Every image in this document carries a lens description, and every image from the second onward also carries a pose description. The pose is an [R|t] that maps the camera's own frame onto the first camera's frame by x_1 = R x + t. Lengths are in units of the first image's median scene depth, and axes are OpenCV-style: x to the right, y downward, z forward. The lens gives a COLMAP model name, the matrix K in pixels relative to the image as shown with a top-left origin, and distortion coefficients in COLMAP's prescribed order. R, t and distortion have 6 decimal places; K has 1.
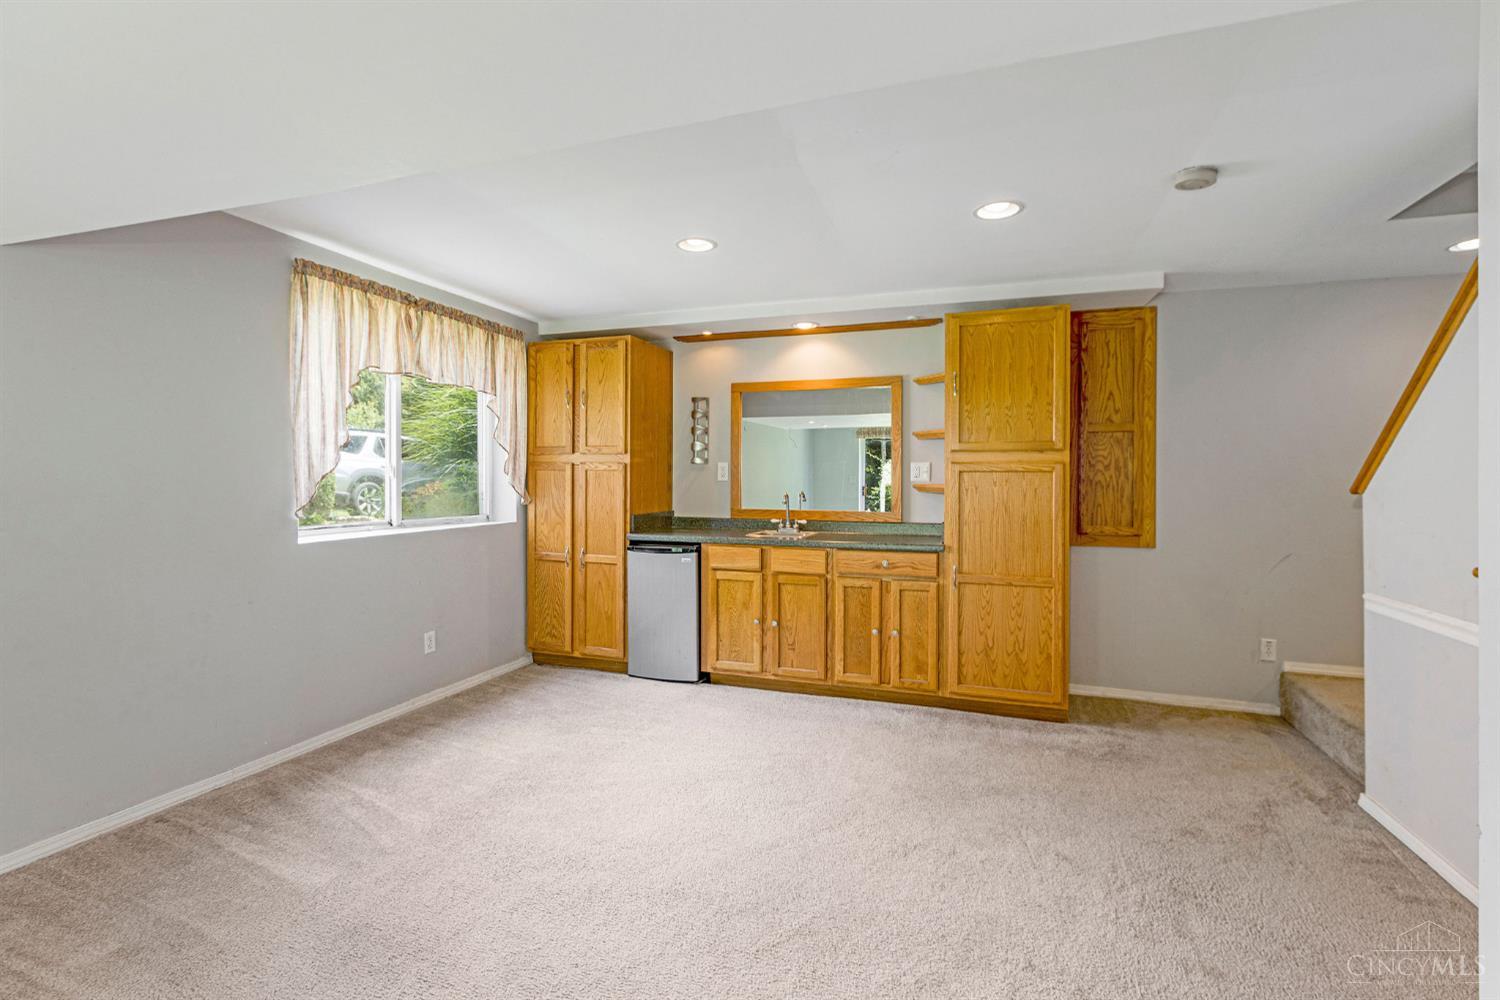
lens RADIAL K [[680.7, 0, 752.2], [0, 680.7, 482.7], [0, 0, 1]] dist [-0.003584, 0.000553]
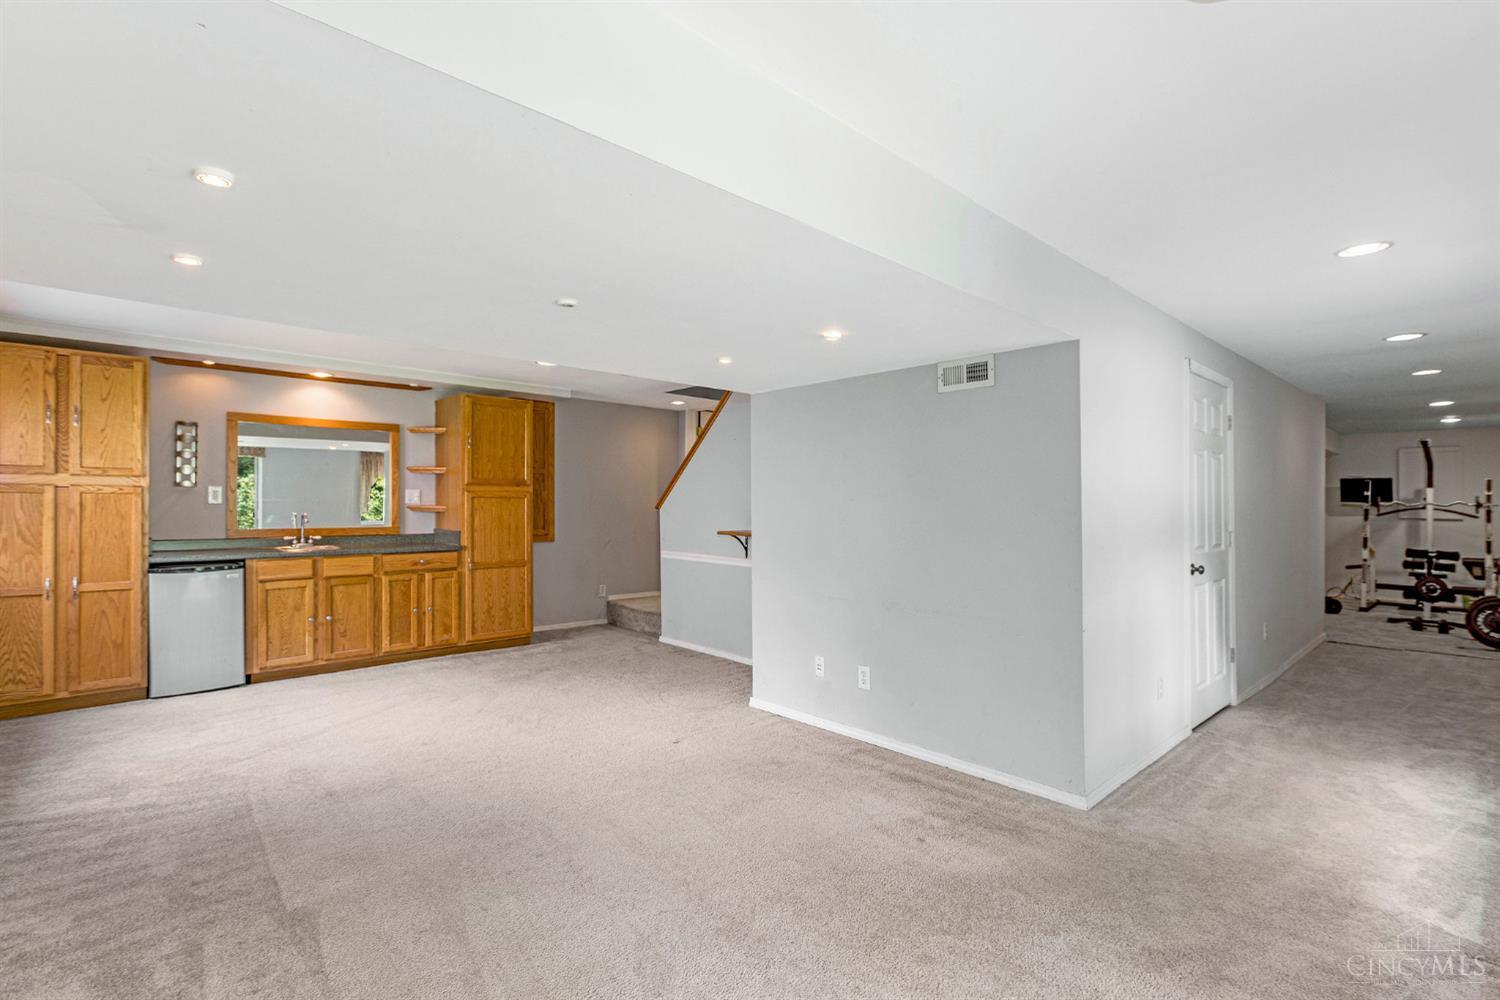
lens RADIAL K [[680.7, 0, 752.2], [0, 680.7, 482.7], [0, 0, 1]] dist [-0.003584, 0.000553]
pose [[0.476919, 0.023261, 0.878639, -0.674511], [0.001352, 0.999629, -0.027198, -0.006032], [-0.878946, 0.014159, 0.476711, -0.269349]]
